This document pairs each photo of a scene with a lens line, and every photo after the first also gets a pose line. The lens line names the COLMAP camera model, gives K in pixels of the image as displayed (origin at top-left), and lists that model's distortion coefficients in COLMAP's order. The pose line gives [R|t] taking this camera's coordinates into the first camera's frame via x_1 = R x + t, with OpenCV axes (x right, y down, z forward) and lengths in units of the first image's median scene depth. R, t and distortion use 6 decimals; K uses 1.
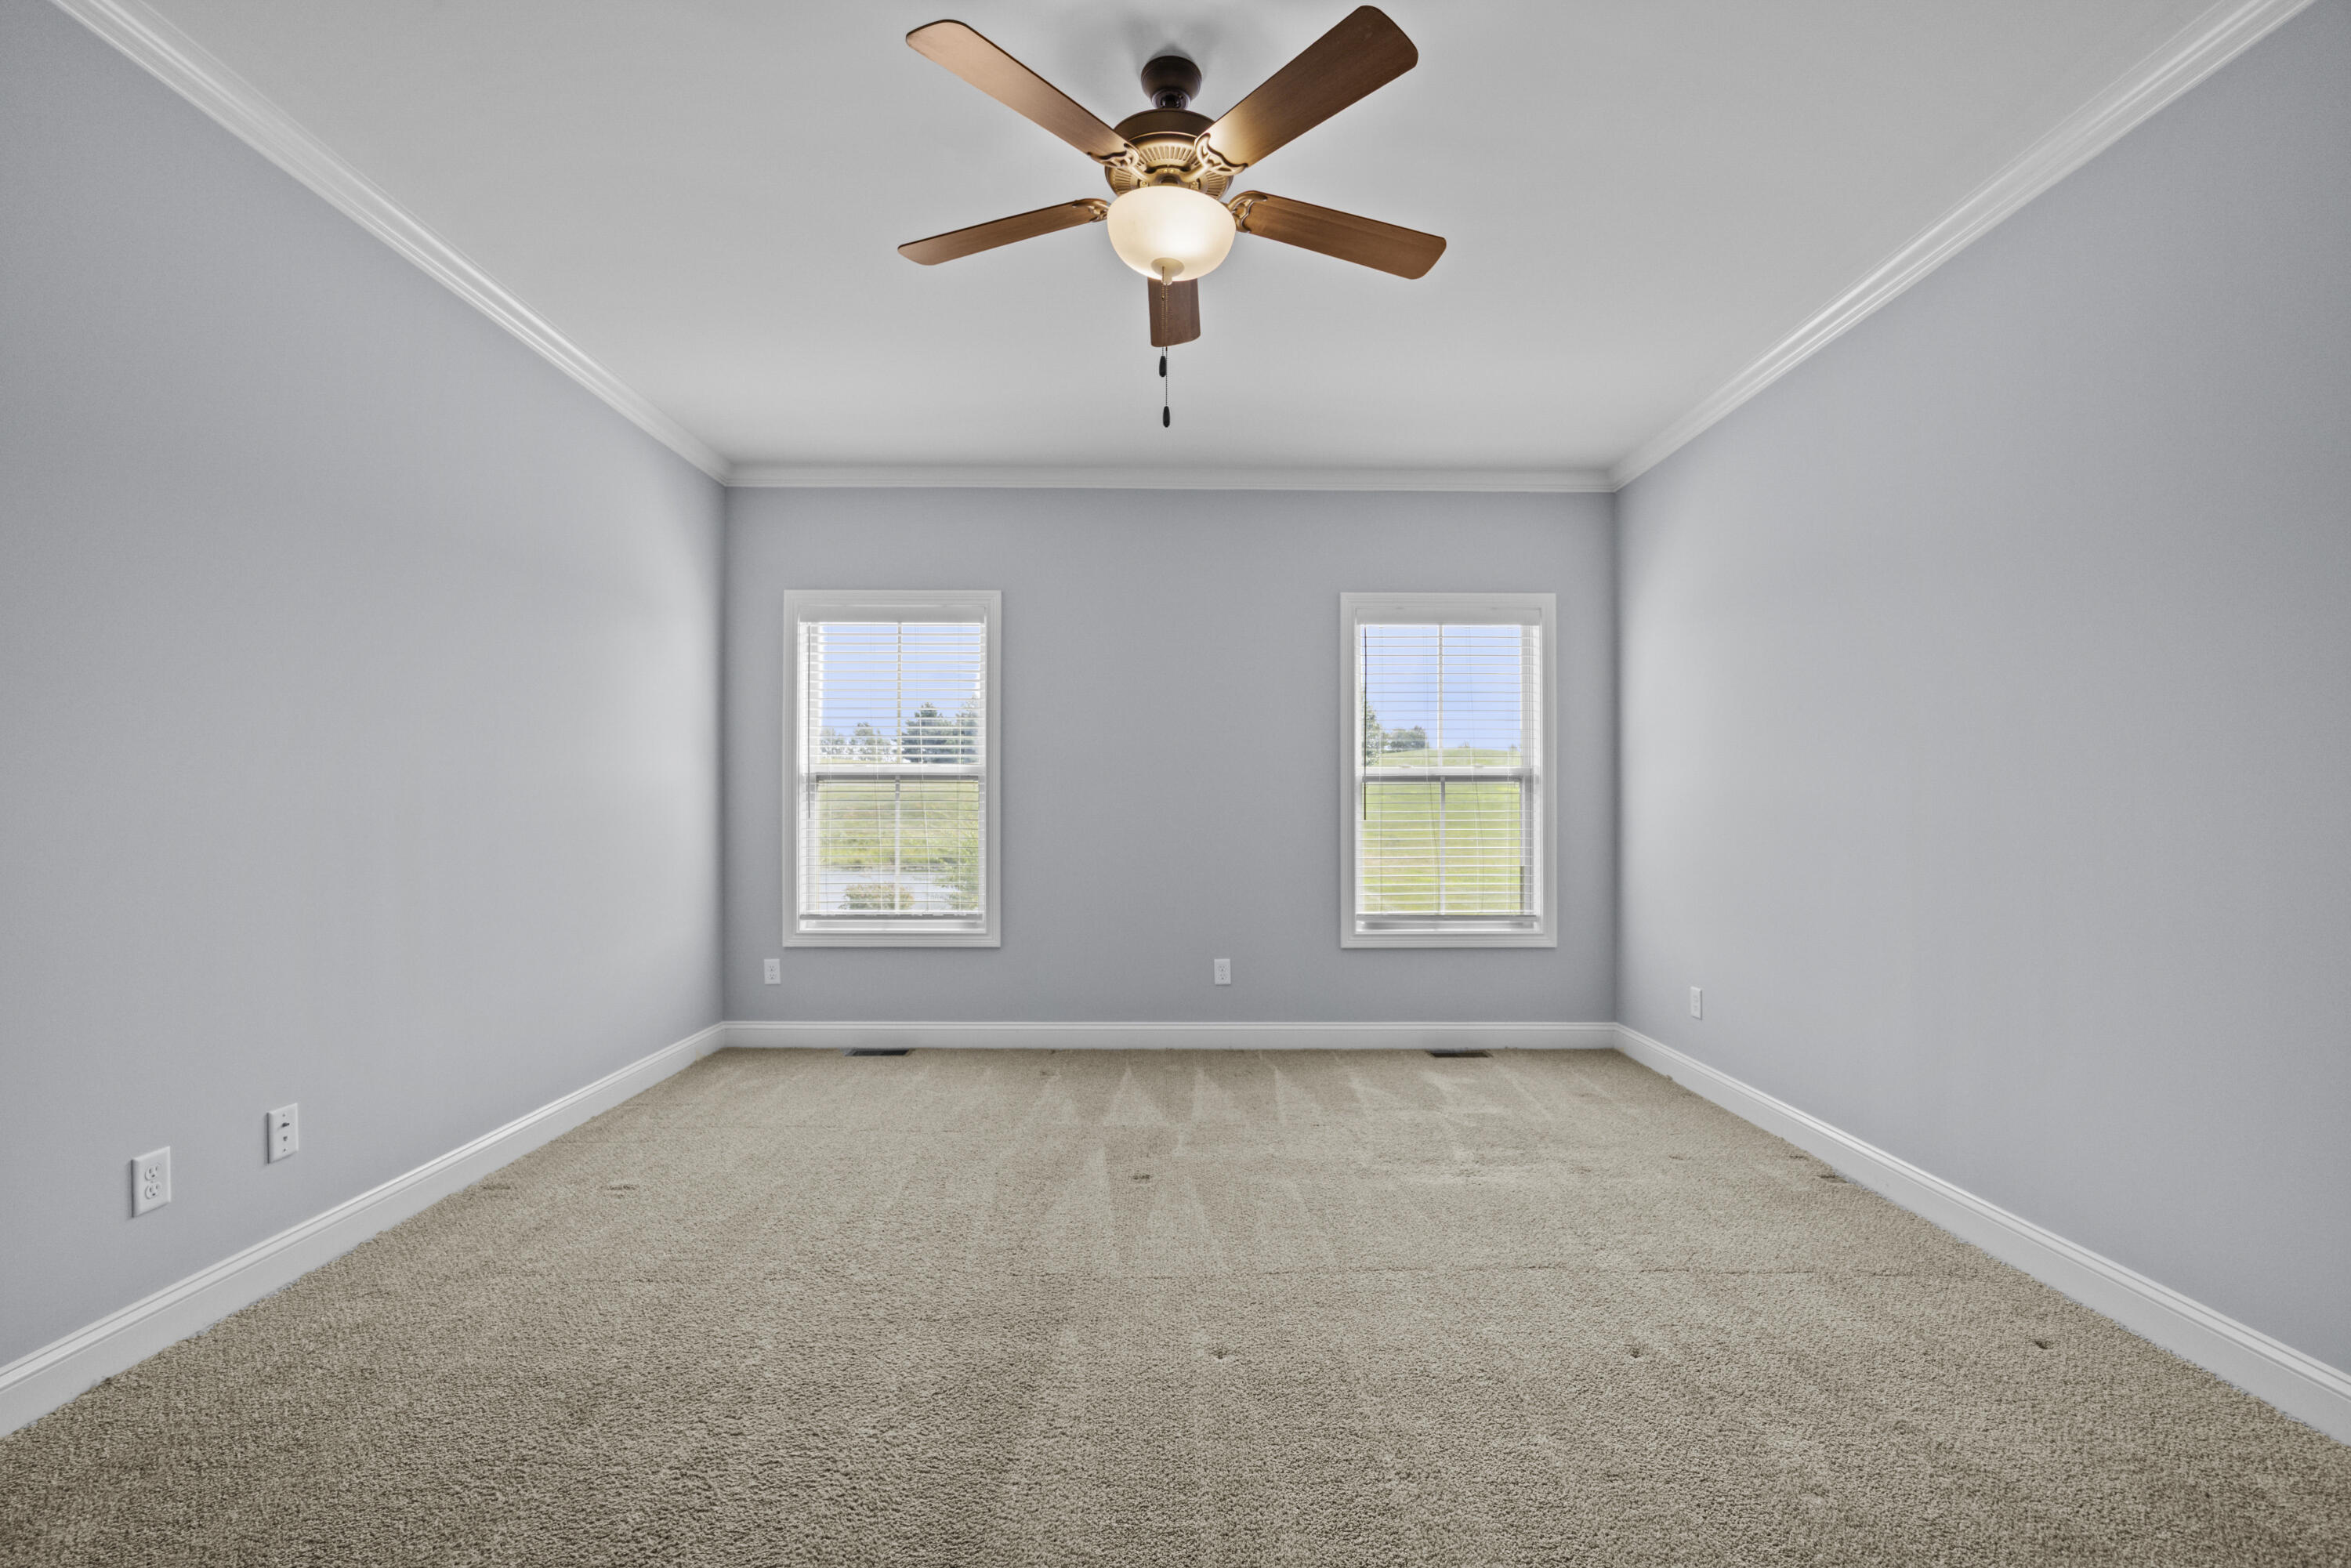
lens RADIAL K [[984.5, 0, 1176.1], [0, 984.5, 807.9], [0, 0, 1]] dist [-0.011944, 0.000551]
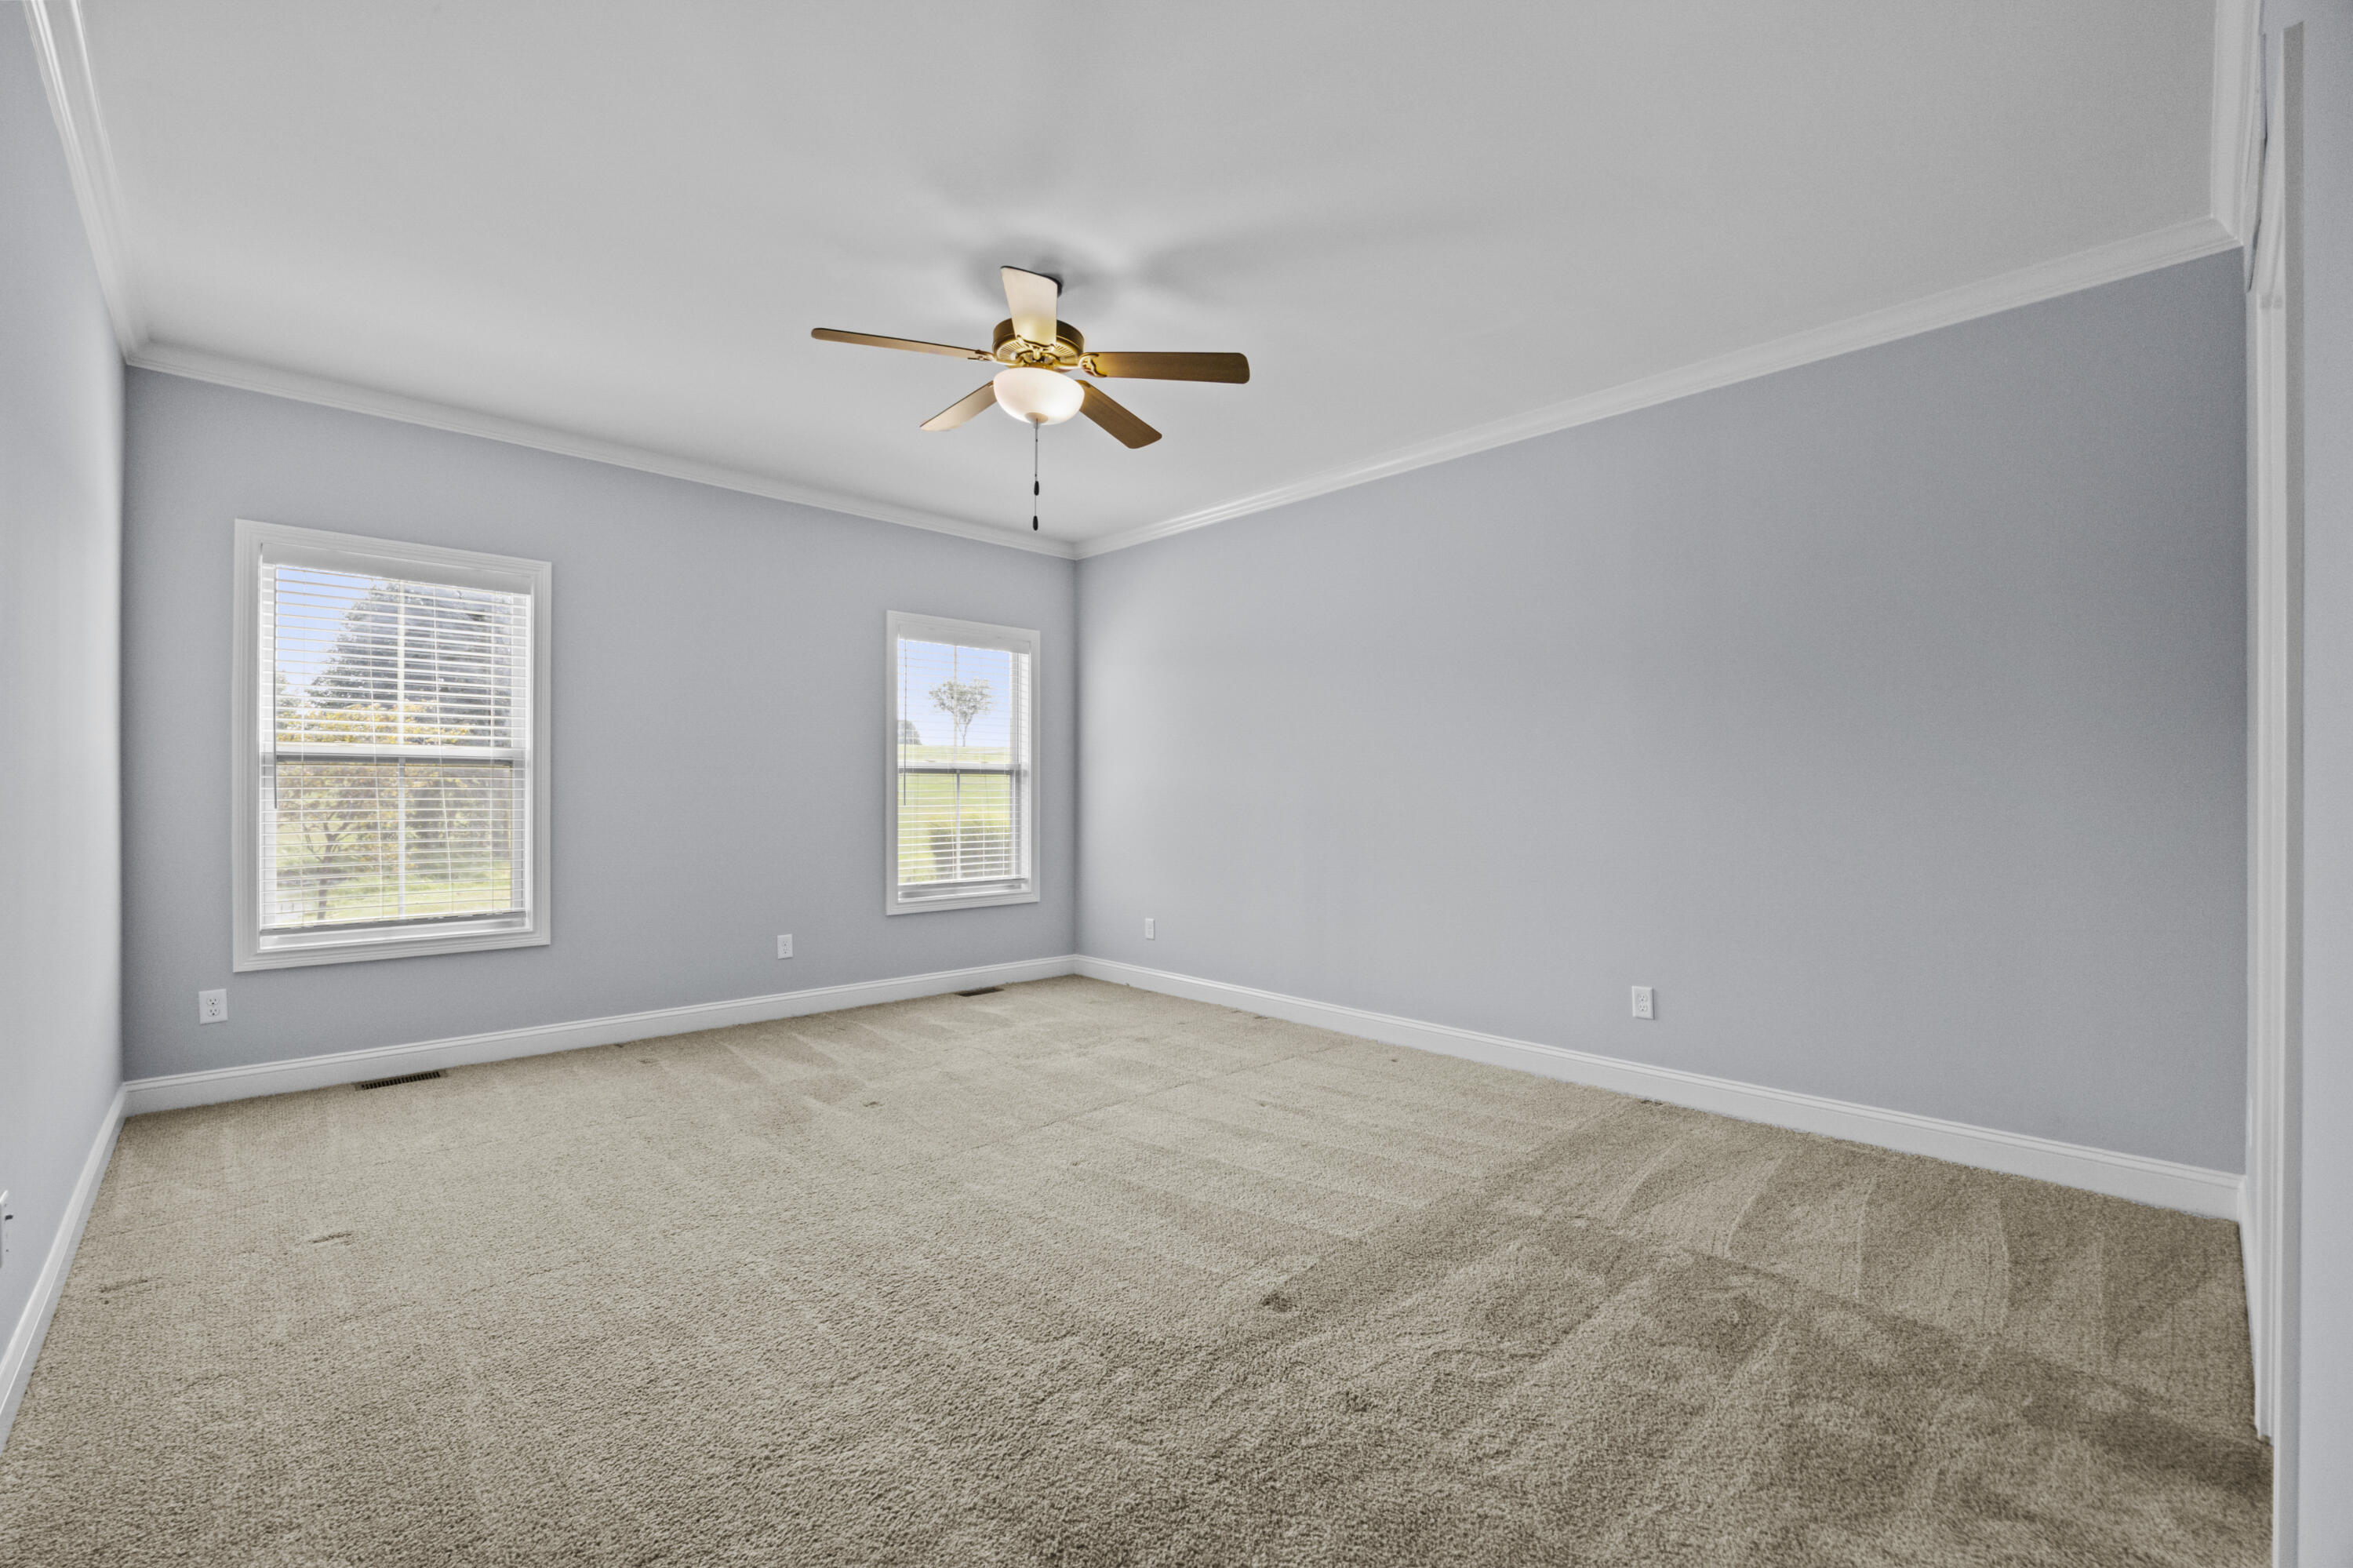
lens RADIAL K [[985.5, 0, 1177.1], [0, 985.5, 807.9], [0, 0, 1]] dist [-0.011944, 0.000551]
pose [[0.732204, -0.009575, 0.681018, -0.379140], [-0.002132, 0.999864, 0.016350, -0.004885], [-0.681082, -0.013423, 0.732084, -0.087005]]
